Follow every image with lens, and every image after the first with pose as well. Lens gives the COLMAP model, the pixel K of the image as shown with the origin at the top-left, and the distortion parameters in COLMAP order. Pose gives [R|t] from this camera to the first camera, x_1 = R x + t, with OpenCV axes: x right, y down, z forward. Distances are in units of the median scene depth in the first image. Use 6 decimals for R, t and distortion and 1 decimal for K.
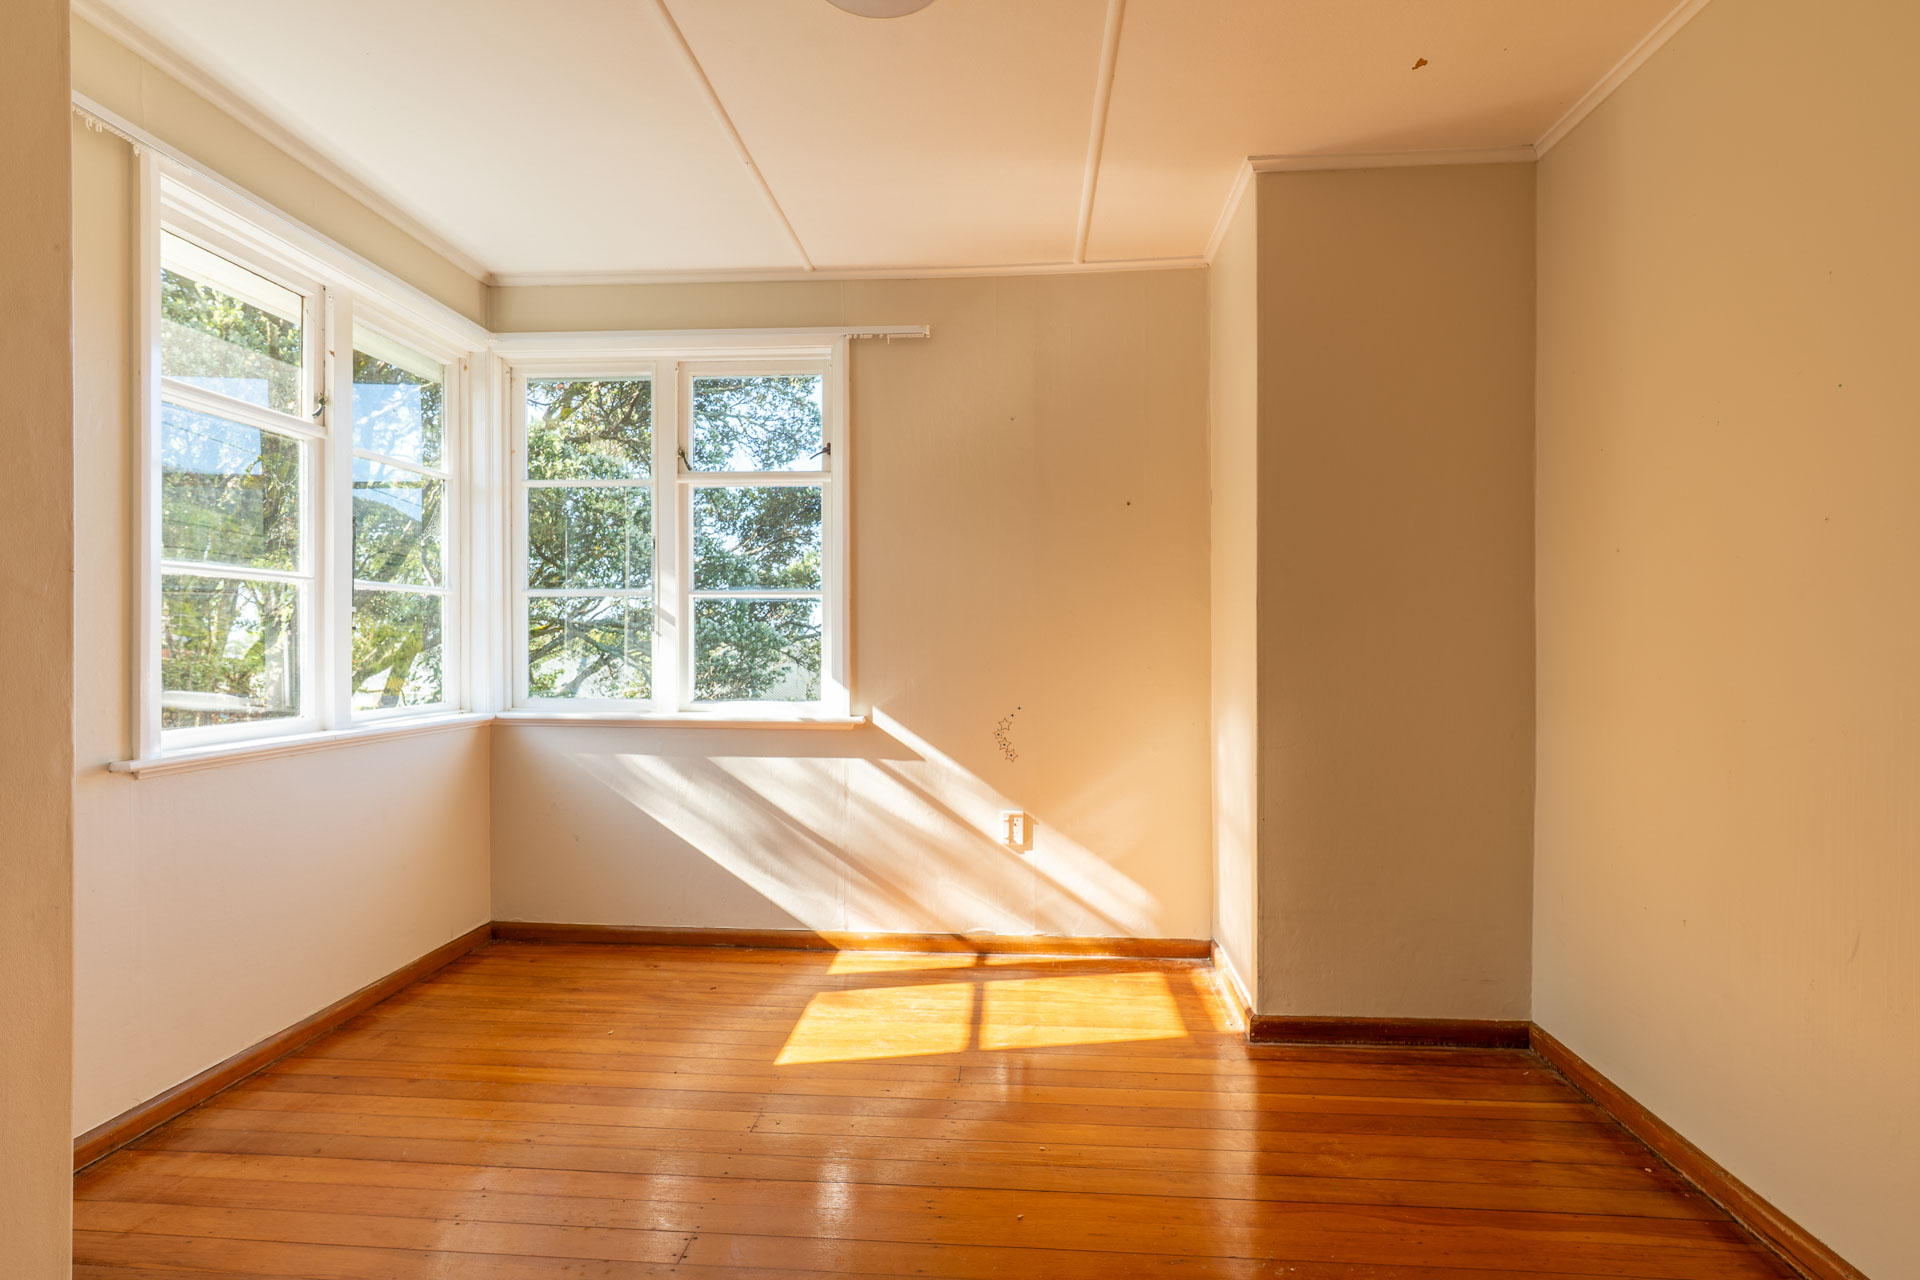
lens RADIAL K [[910.5, 0, 960.3], [0, 910.5, 655.3], [0, 0, 1]] dist [-0.001759, -0.001004]
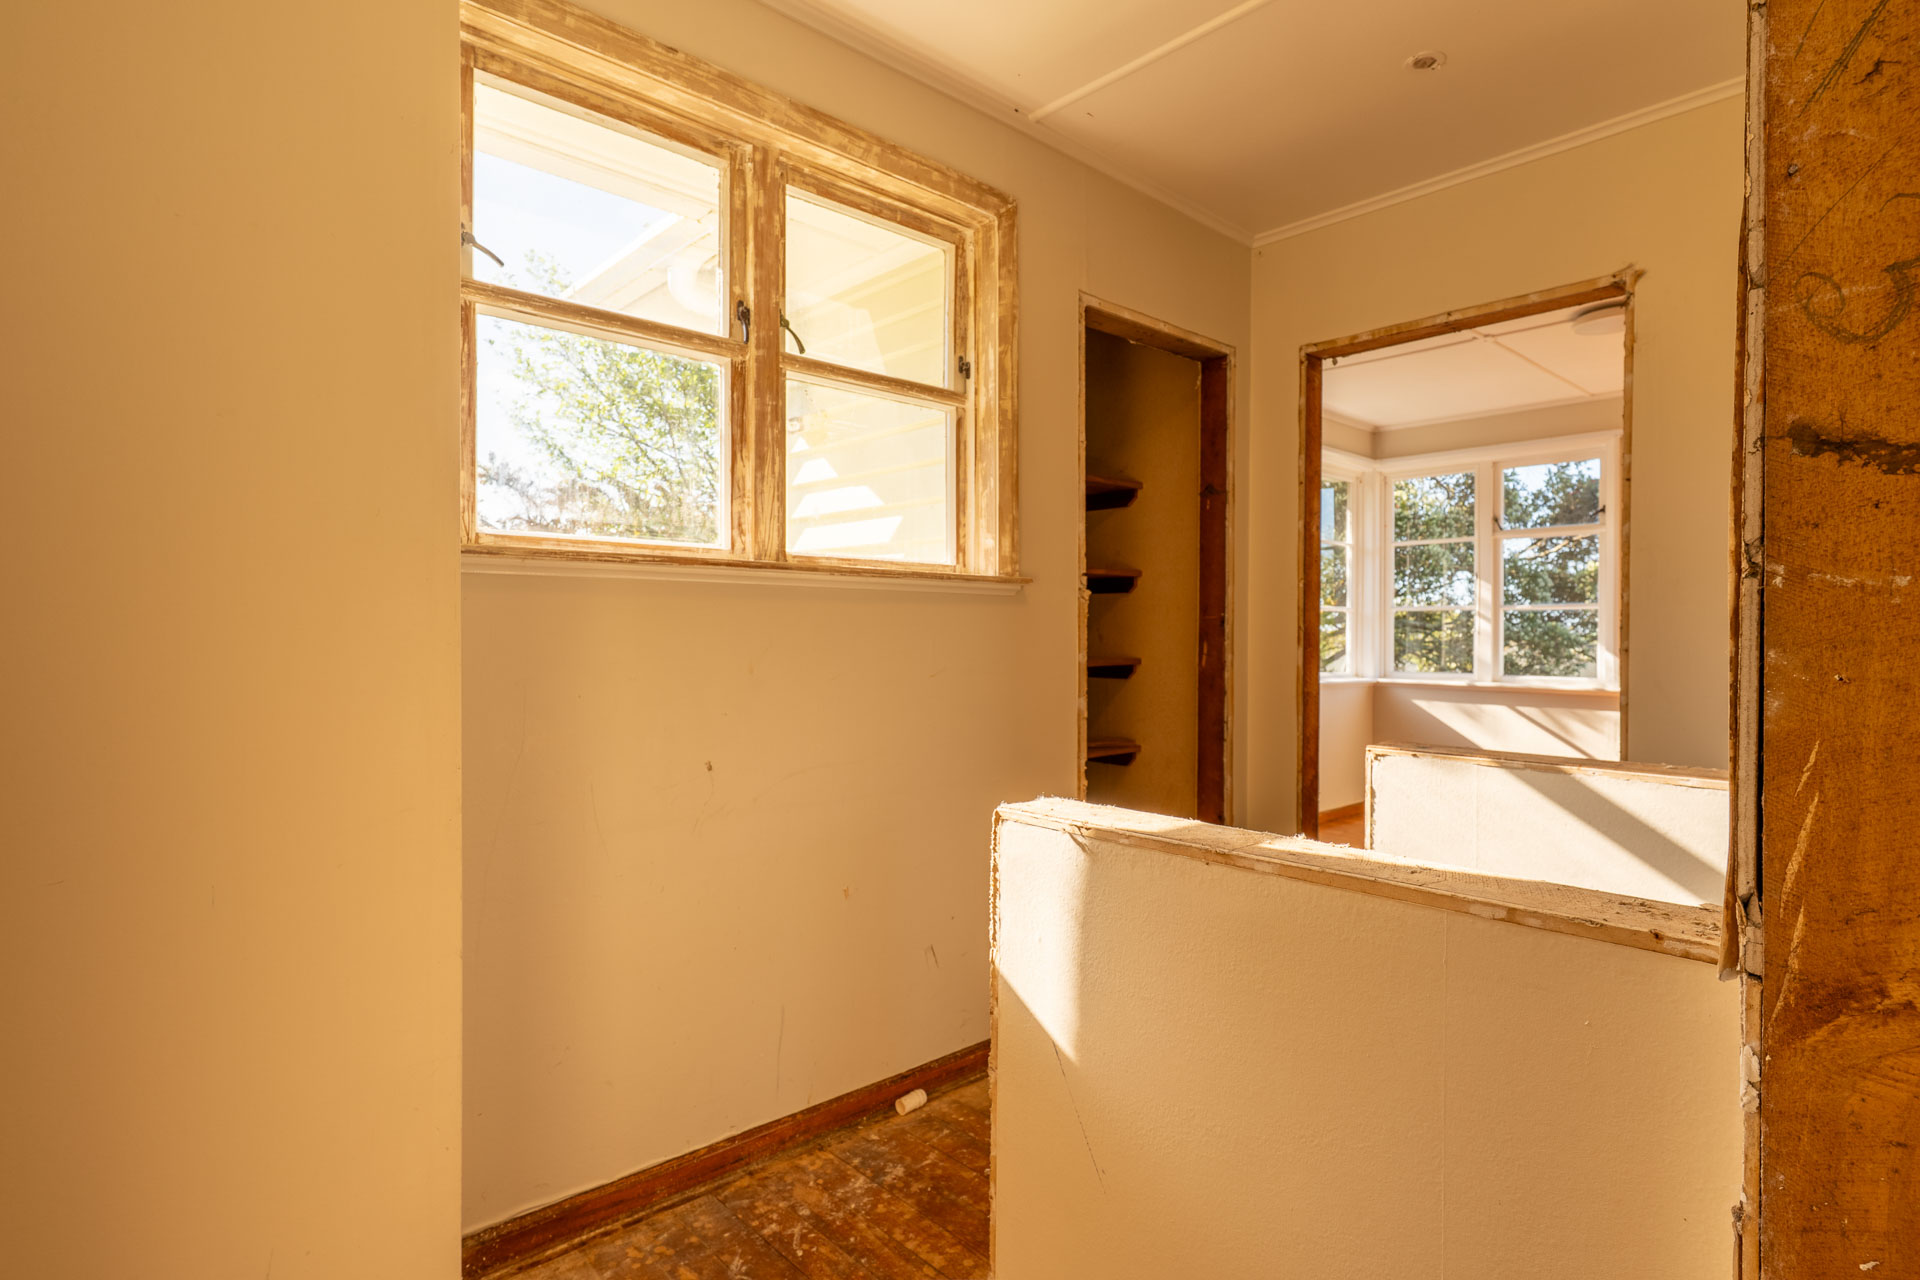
lens RADIAL K [[976.8, 0, 965.1], [0, 976.8, 648.7], [0, 0, 1]] dist [-0.004014, -0.000390]
pose [[0.724052, 0.001337, -0.689744, 0.052133], [-0.008497, 0.999940, -0.006982, 0.006456], [0.689693, 0.010916, 0.724019, -0.228105]]
